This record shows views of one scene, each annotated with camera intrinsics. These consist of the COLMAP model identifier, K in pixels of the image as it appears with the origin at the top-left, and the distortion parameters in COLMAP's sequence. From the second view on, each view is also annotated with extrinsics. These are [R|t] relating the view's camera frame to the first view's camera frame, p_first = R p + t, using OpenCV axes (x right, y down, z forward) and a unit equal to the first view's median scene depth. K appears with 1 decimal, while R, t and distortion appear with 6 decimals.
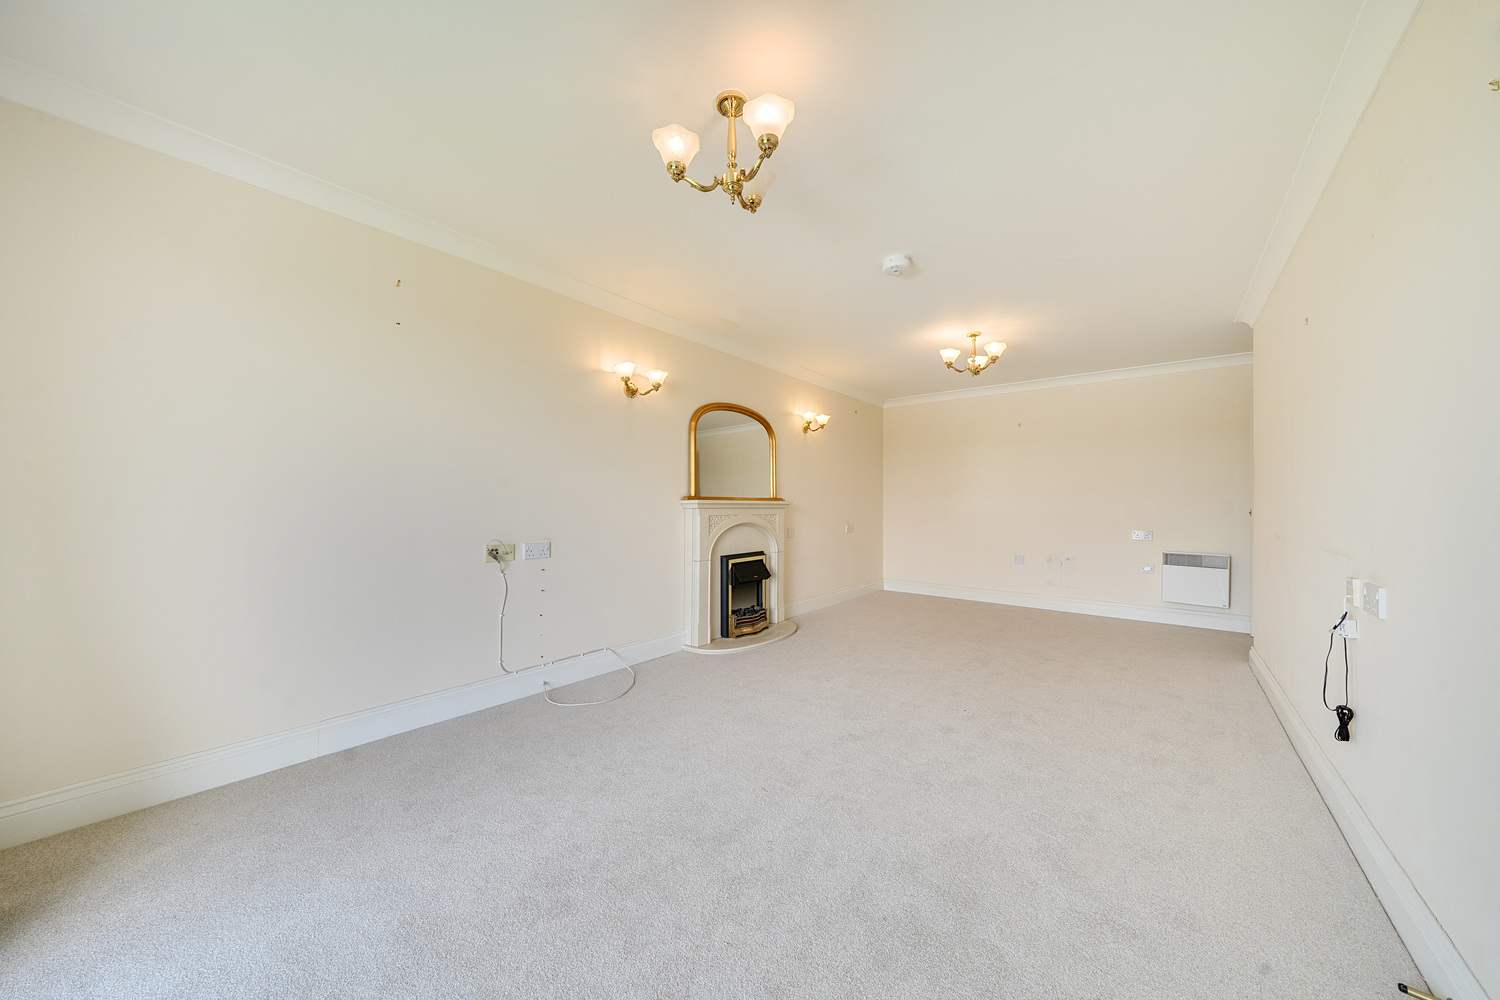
lens RADIAL K [[511.5, 0, 745.4], [0, 511.5, 502.0], [0, 0, 1]] dist [-0.002041, -0.000055]
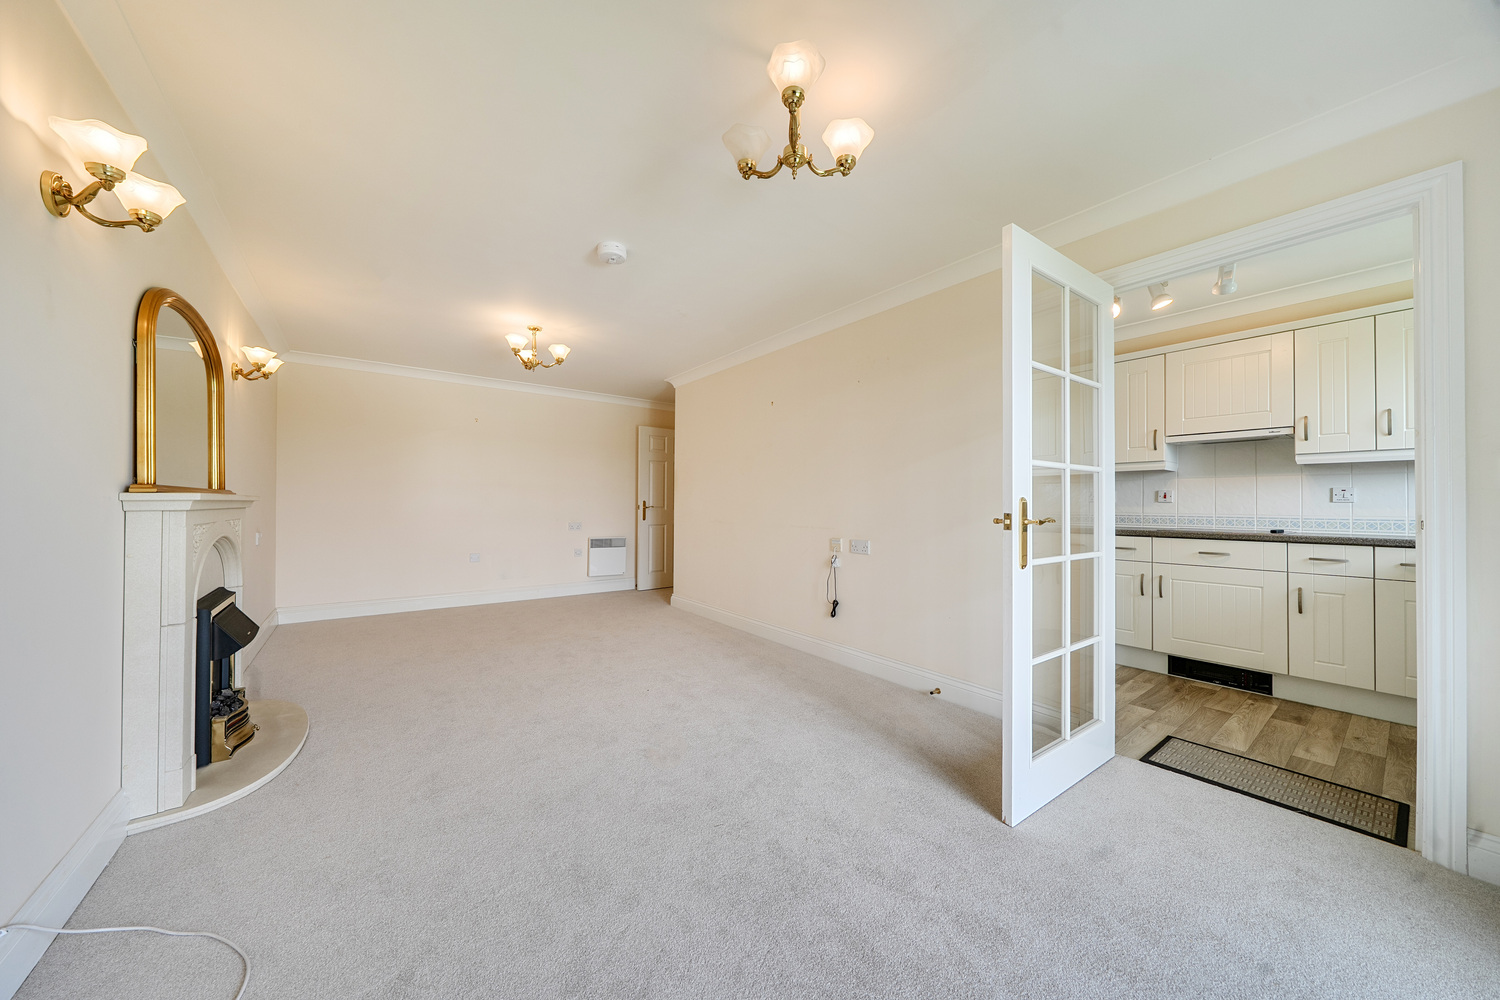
lens RADIAL K [[511.5, 0, 747.5], [0, 511.5, 502.4], [0, 0, 1]] dist [-0.002041, -0.000055]
pose [[0.238623, -0.002604, 0.971109, -0.413539], [-0.007691, 0.999960, 0.004571, -0.001307], [-0.971082, -0.008560, 0.238594, 0.379090]]
